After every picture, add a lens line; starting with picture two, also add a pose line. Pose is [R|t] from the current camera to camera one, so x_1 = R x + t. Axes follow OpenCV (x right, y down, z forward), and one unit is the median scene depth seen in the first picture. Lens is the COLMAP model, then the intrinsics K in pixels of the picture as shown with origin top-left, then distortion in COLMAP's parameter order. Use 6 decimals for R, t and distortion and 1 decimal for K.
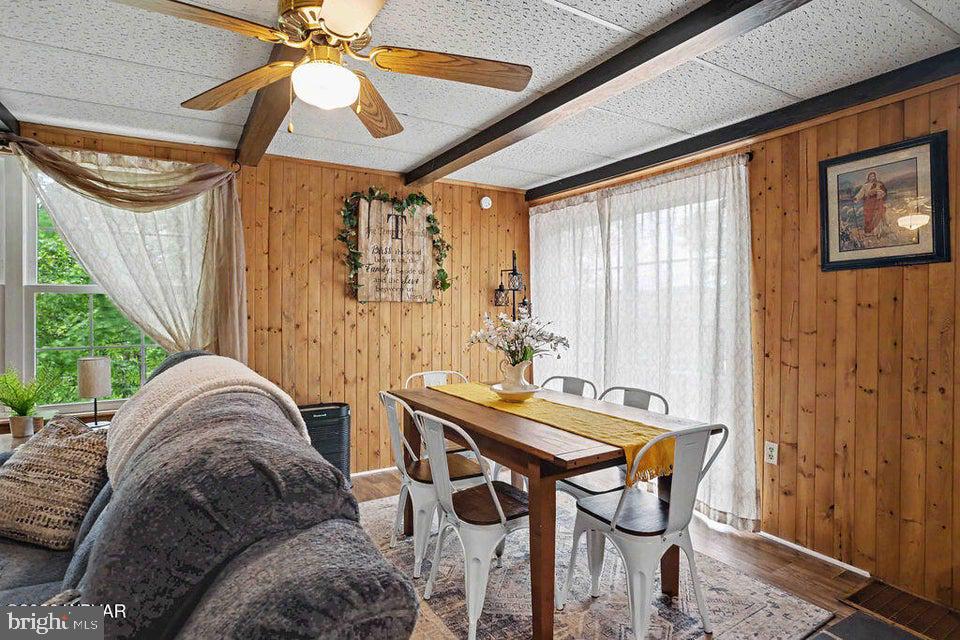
lens RADIAL K [[515.0, 0, 480.4], [0, 515.0, 307.9], [0, 0, 1]] dist [-0.061570, 0.055932]
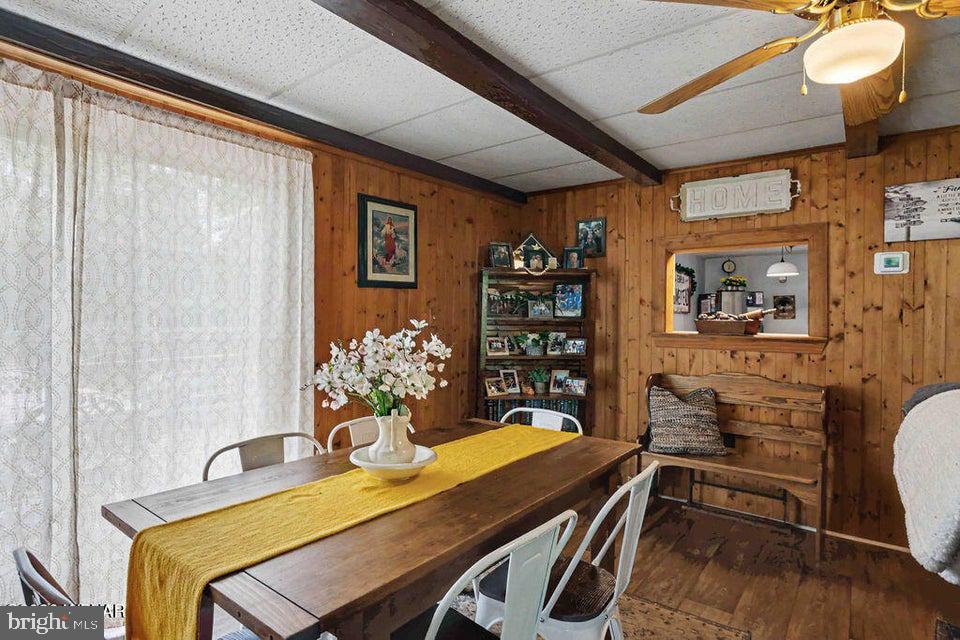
lens RADIAL K [[515.0, 0, 480.4], [0, 515.0, 307.9], [0, 0, 1]] dist [-0.061570, 0.055932]
pose [[-0.371349, 0.007642, 0.928462, -0.525292], [-0.010852, 0.999862, -0.012569, -0.012598], [-0.928430, -0.014743, -0.371214, 1.176886]]
